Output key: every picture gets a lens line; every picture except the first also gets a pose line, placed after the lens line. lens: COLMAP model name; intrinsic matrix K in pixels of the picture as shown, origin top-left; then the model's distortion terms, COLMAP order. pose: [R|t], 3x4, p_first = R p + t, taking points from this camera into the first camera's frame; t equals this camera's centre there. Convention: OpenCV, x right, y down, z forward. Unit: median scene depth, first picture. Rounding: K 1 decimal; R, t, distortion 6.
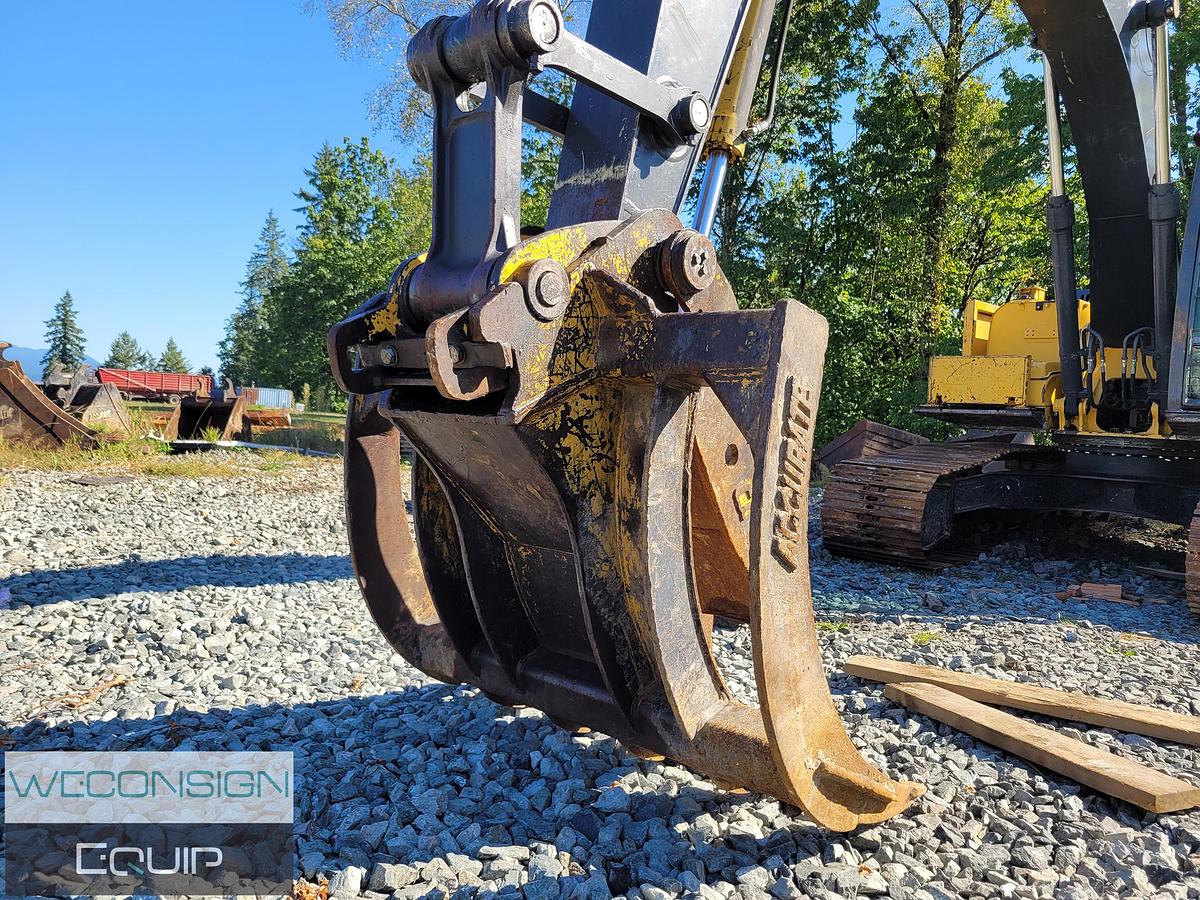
lens RADIAL K [[907.3, 0, 597.9], [0, 907.3, 464.2], [0, 0, 1]] dist [0.043231, -0.025552]
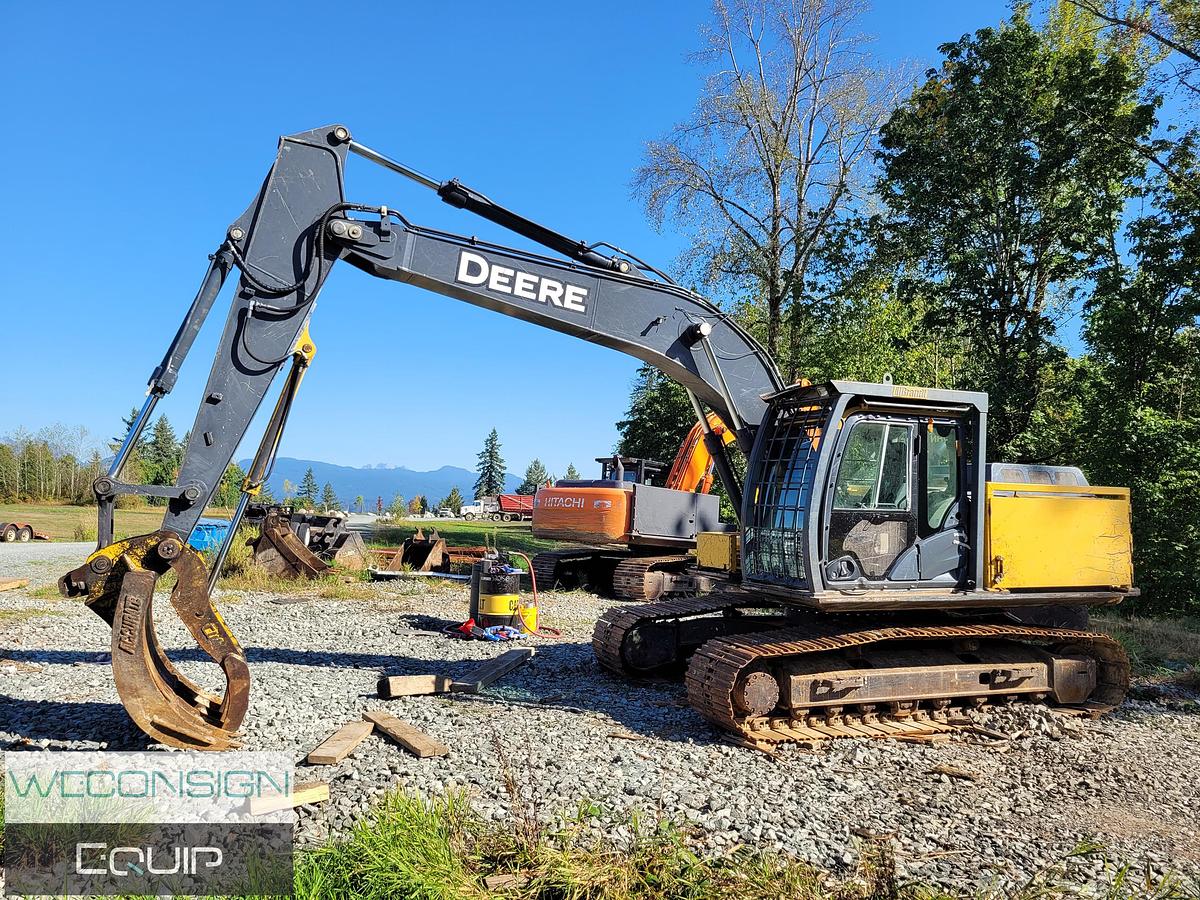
lens RADIAL K [[906.3, 0, 579.4], [0, 906.3, 450.2], [0, 0, 1]] dist [0.037982, -0.008354]
pose [[0.904199, -0.040118, -0.425223, 0.853447], [-0.019424, 0.990686, -0.134771, -0.054246], [0.426669, 0.130119, 0.894999, -0.376012]]
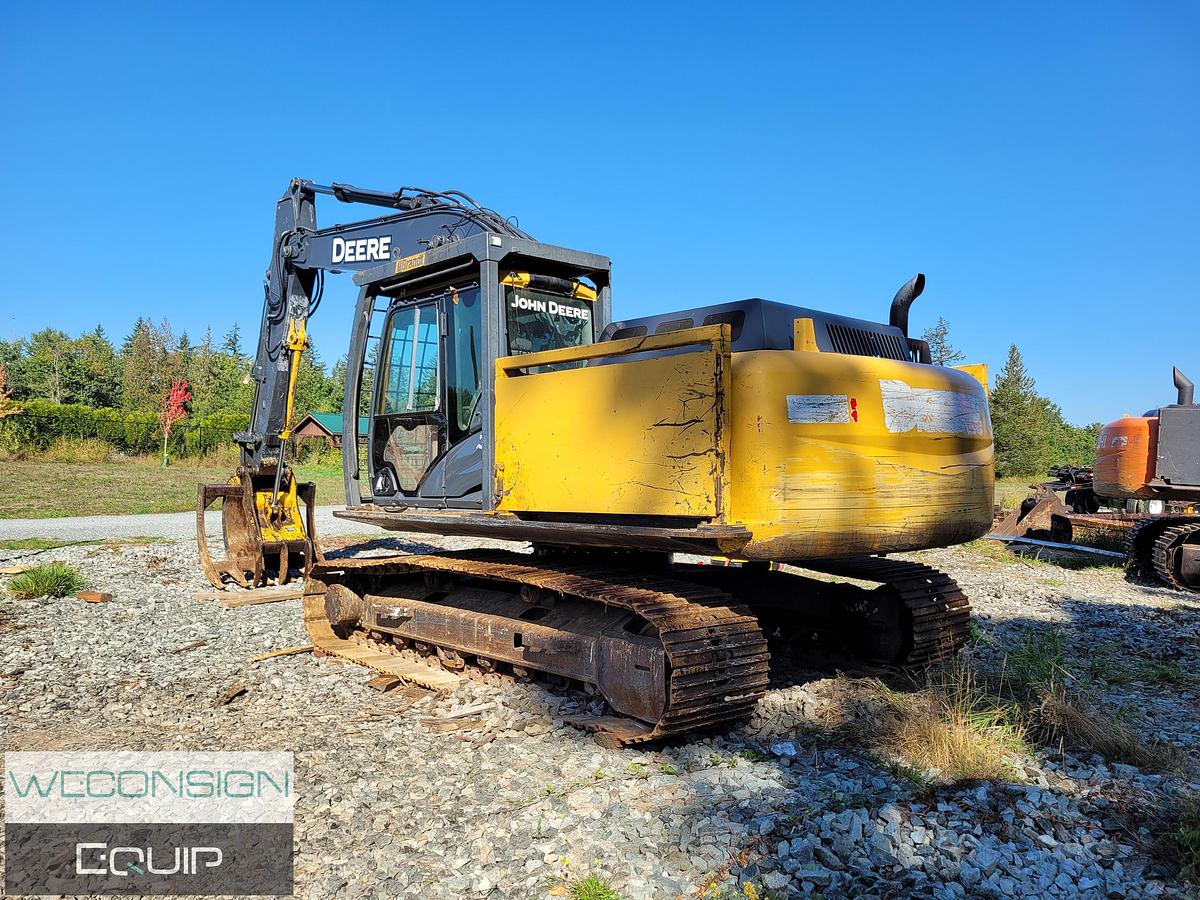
lens RADIAL K [[904.4, 0, 598.0], [0, 904.4, 454.1], [0, 0, 1]] dist [0.049754, -0.033054]
pose [[-0.059331, -0.061439, -0.996346, 1.642768], [-0.067535, 0.996064, -0.057400, -0.056319], [0.995951, 0.063883, -0.063247, 1.081340]]
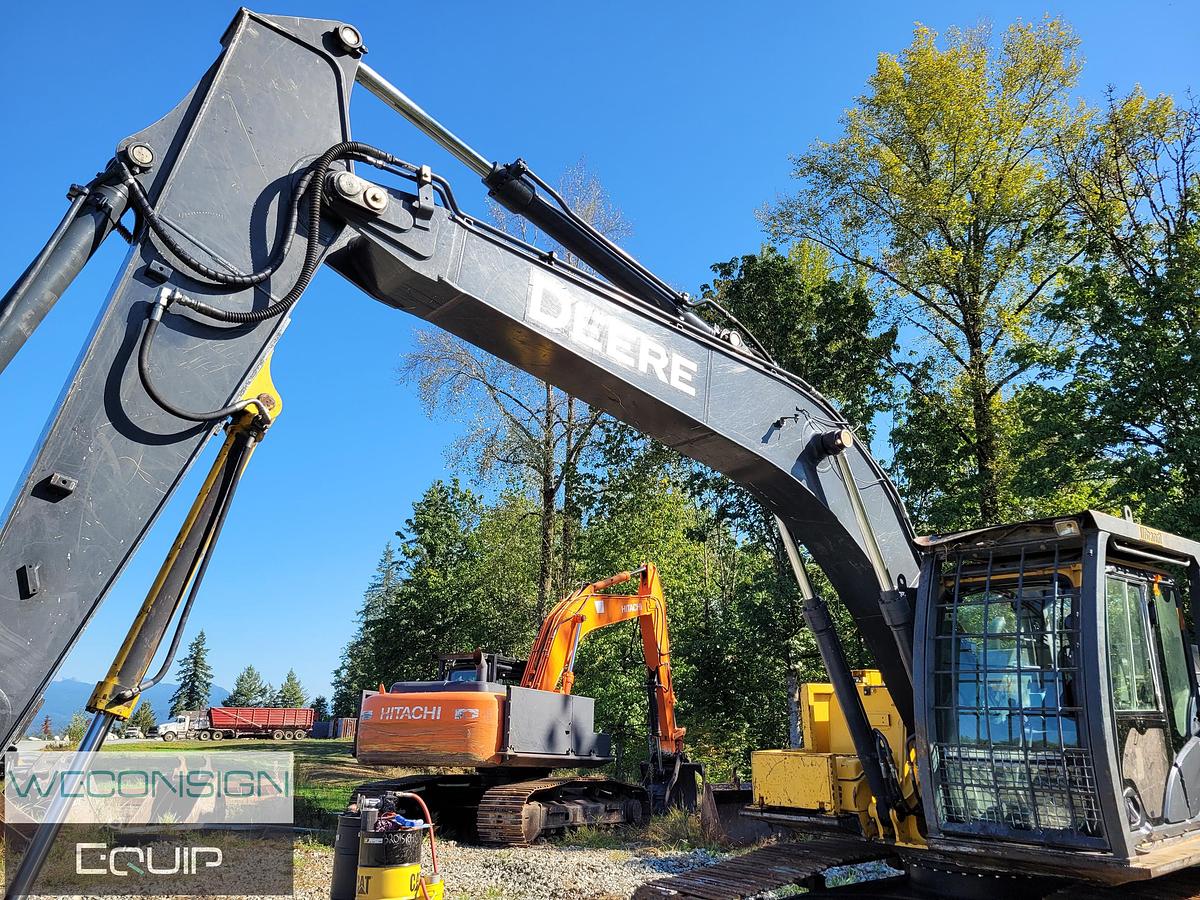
lens RADIAL K [[904.4, 0, 598.0], [0, 904.4, 454.1], [0, 0, 1]] dist [0.049754, -0.033054]
pose [[0.990965, -0.076519, -0.110155, 0.355983], [0.034682, 0.939550, -0.340651, -0.097679], [0.129563, 0.333753, 0.933714, -0.023423]]
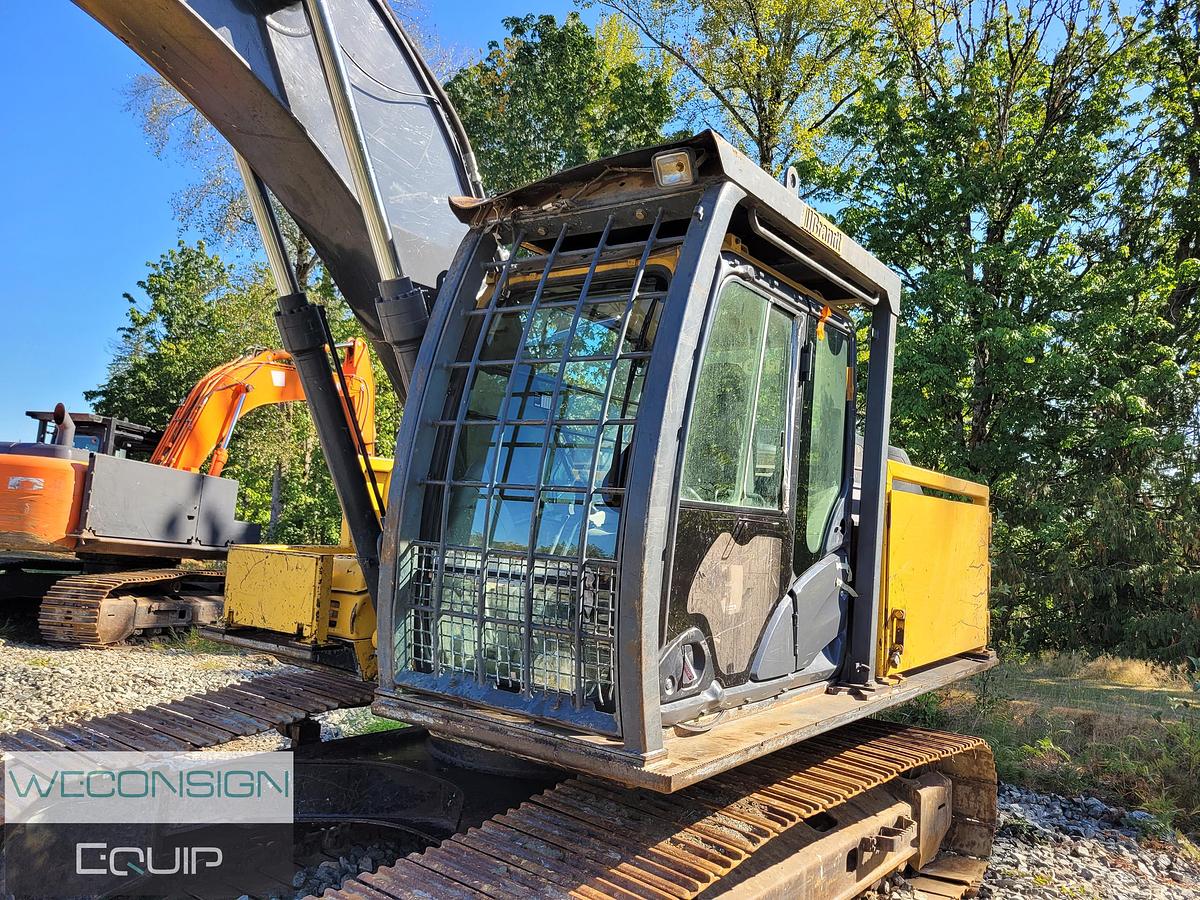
lens RADIAL K [[907.3, 0, 597.9], [0, 907.3, 464.2], [0, 0, 1]] dist [0.043231, -0.025552]
pose [[0.993377, 0.029921, 0.110933, 0.577277], [-0.015574, 0.991651, -0.128003, -0.103380], [-0.113837, 0.125428, 0.985550, 0.375521]]
